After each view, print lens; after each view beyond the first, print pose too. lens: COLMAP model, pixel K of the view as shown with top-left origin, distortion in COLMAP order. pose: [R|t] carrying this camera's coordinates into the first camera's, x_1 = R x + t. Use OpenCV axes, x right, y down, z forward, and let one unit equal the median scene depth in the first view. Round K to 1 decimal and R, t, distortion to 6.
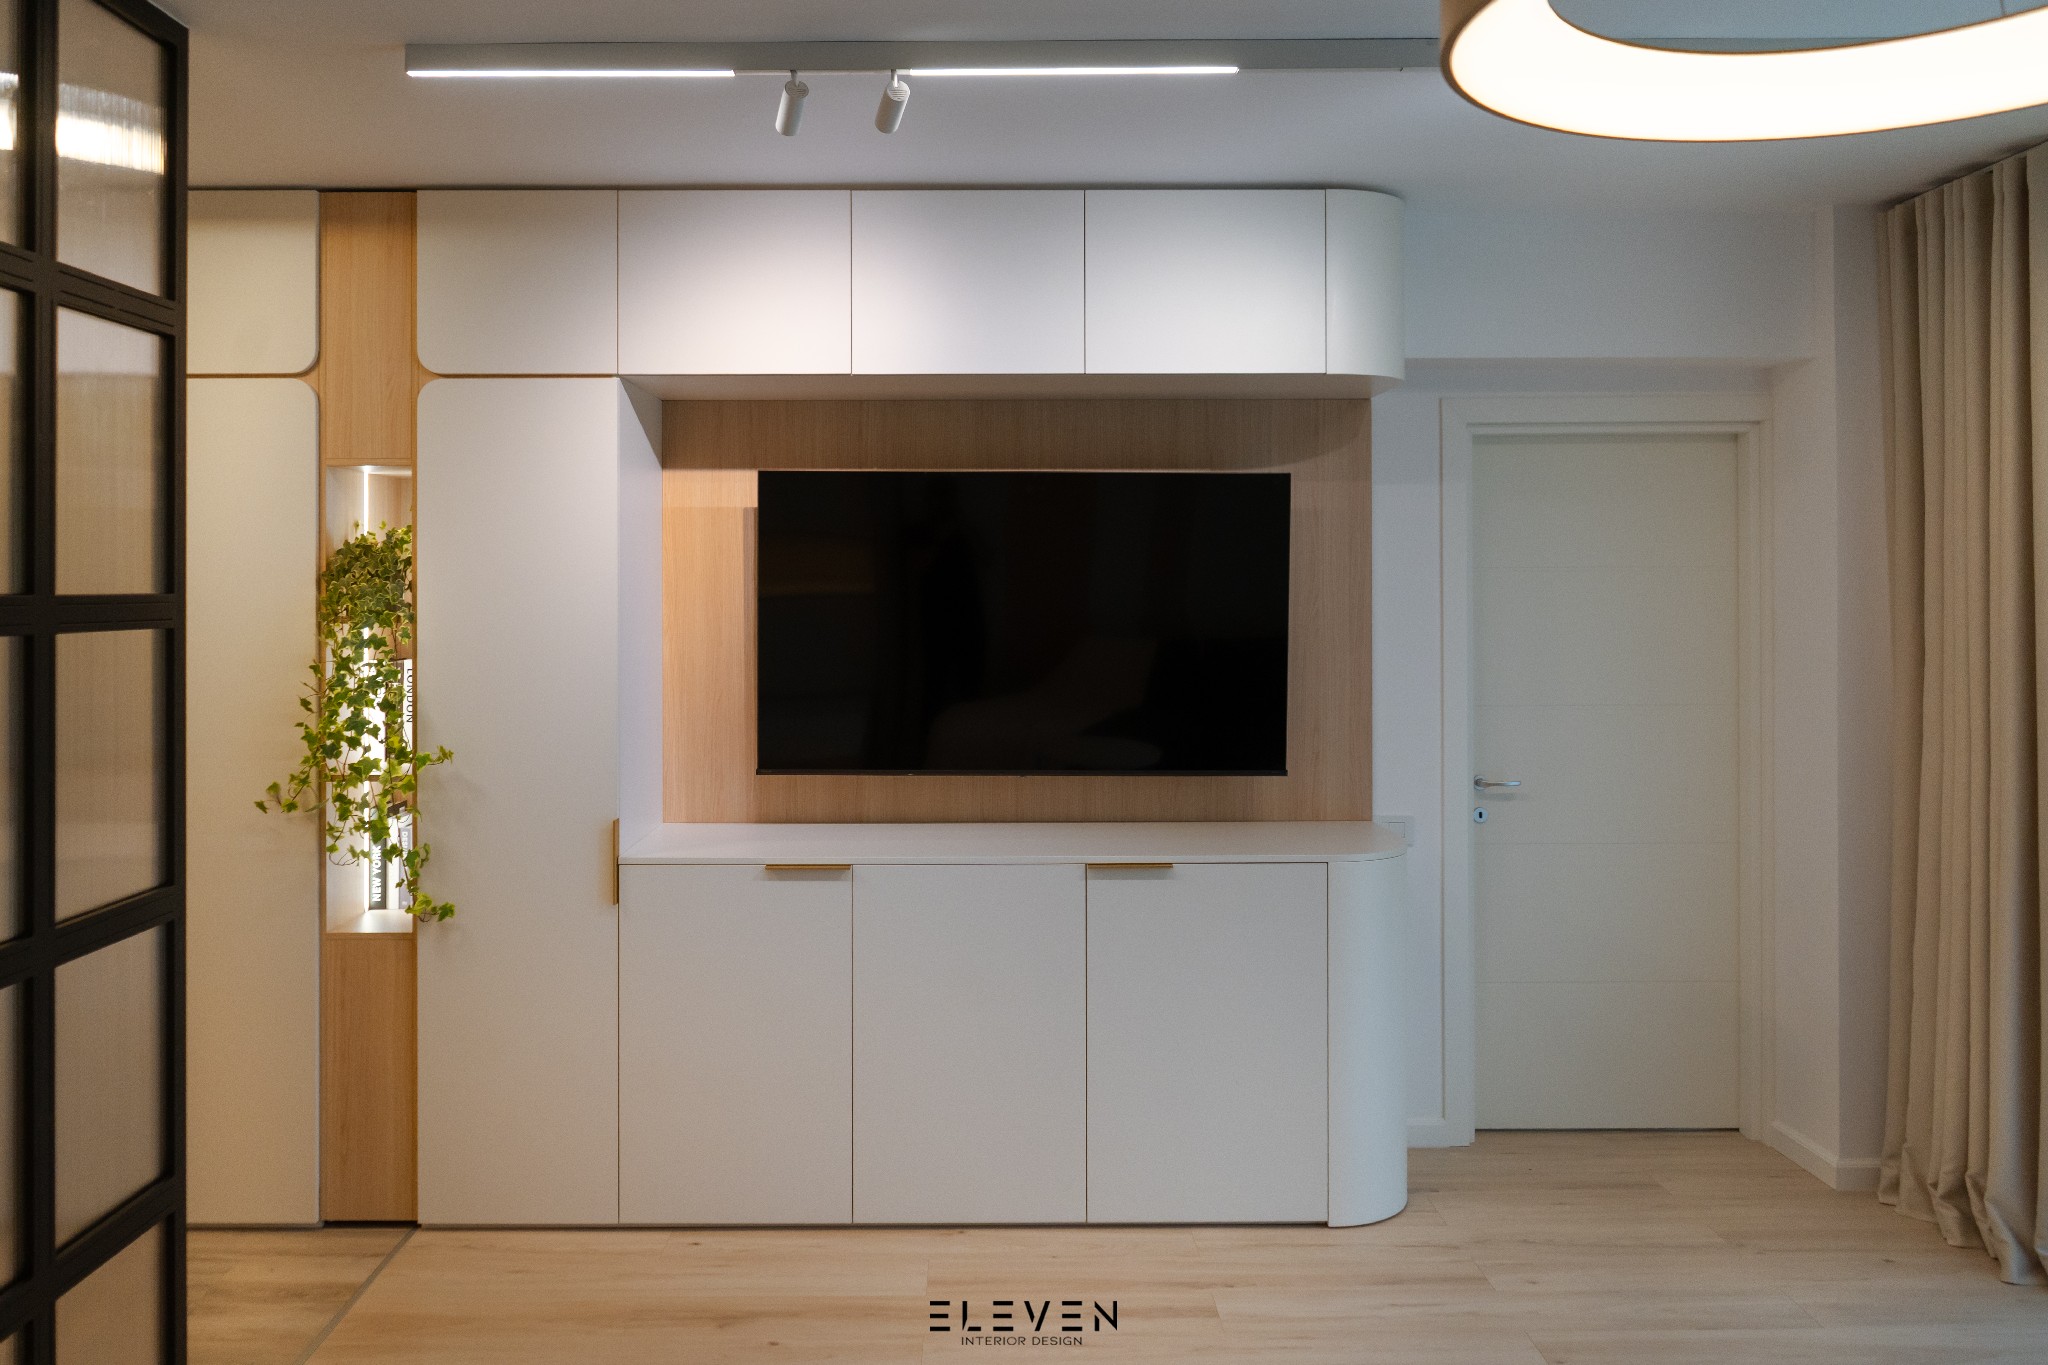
lens RADIAL K [[1604.5, 0, 1008.9], [0, 1604.5, 619.1], [0, 0, 1]] dist [-0.002220, -0.021022]
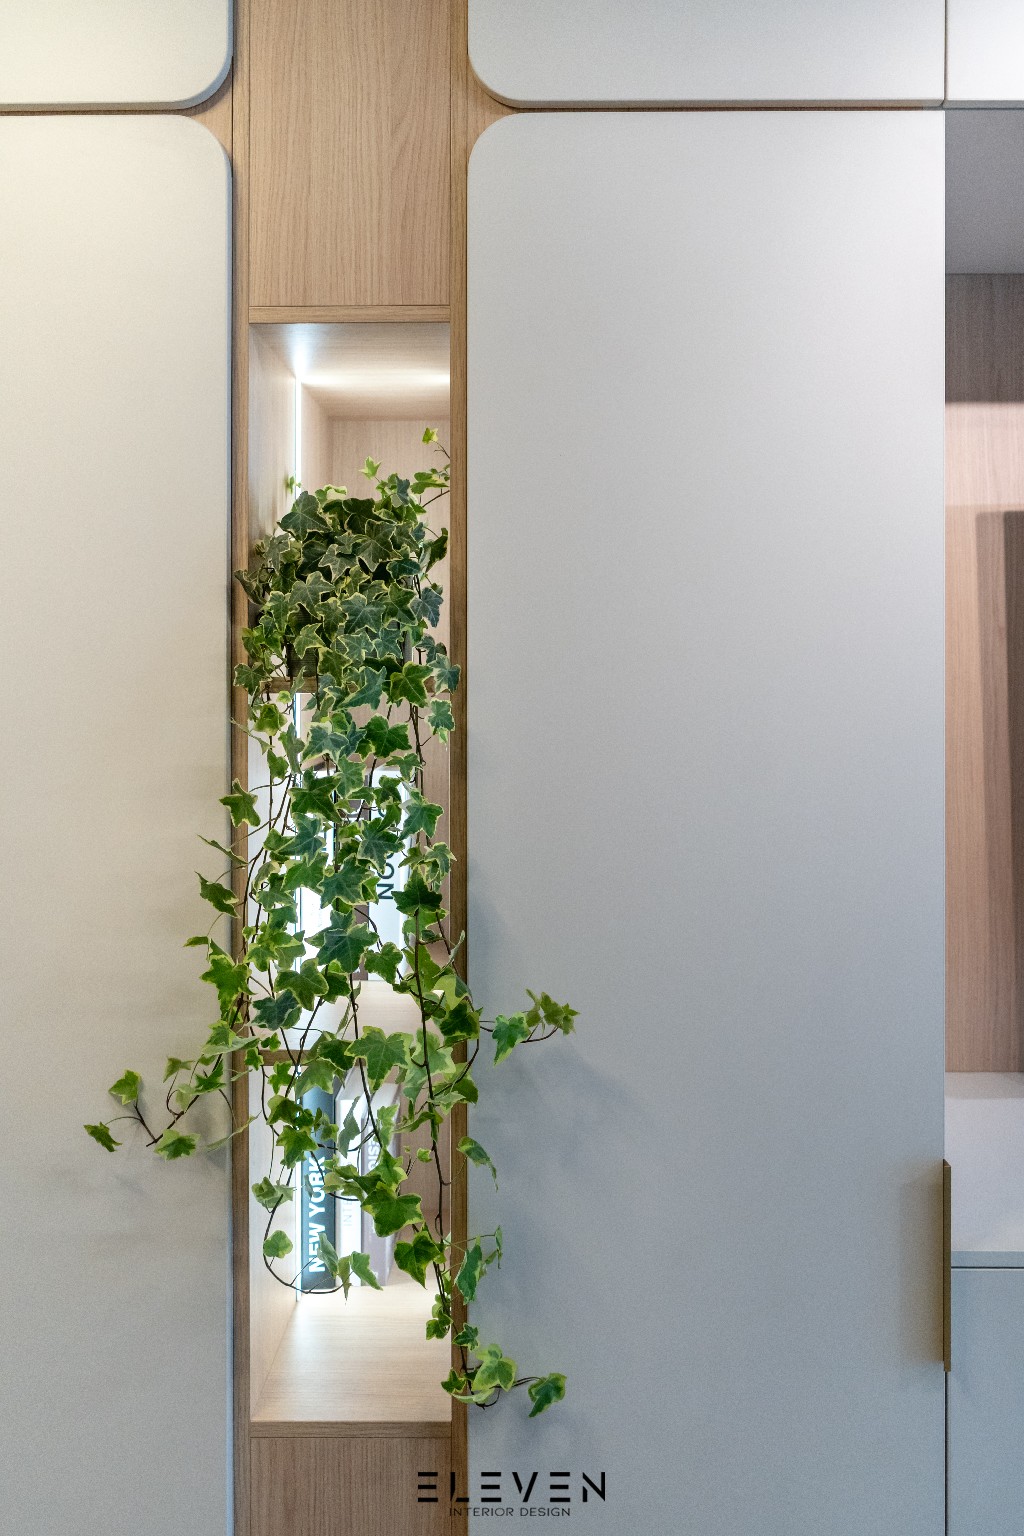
lens RADIAL K [[1203.4, 0, 535.5], [0, 1203.4, 692.1], [0, 0, 1]] dist [-0.002220, -0.021022]
pose [[0.999953, 0.000179, -0.009663, -0.351054], [-0.000215, 0.999993, -0.003787, 0.003592], [0.009663, 0.003789, 0.999946, 0.690232]]
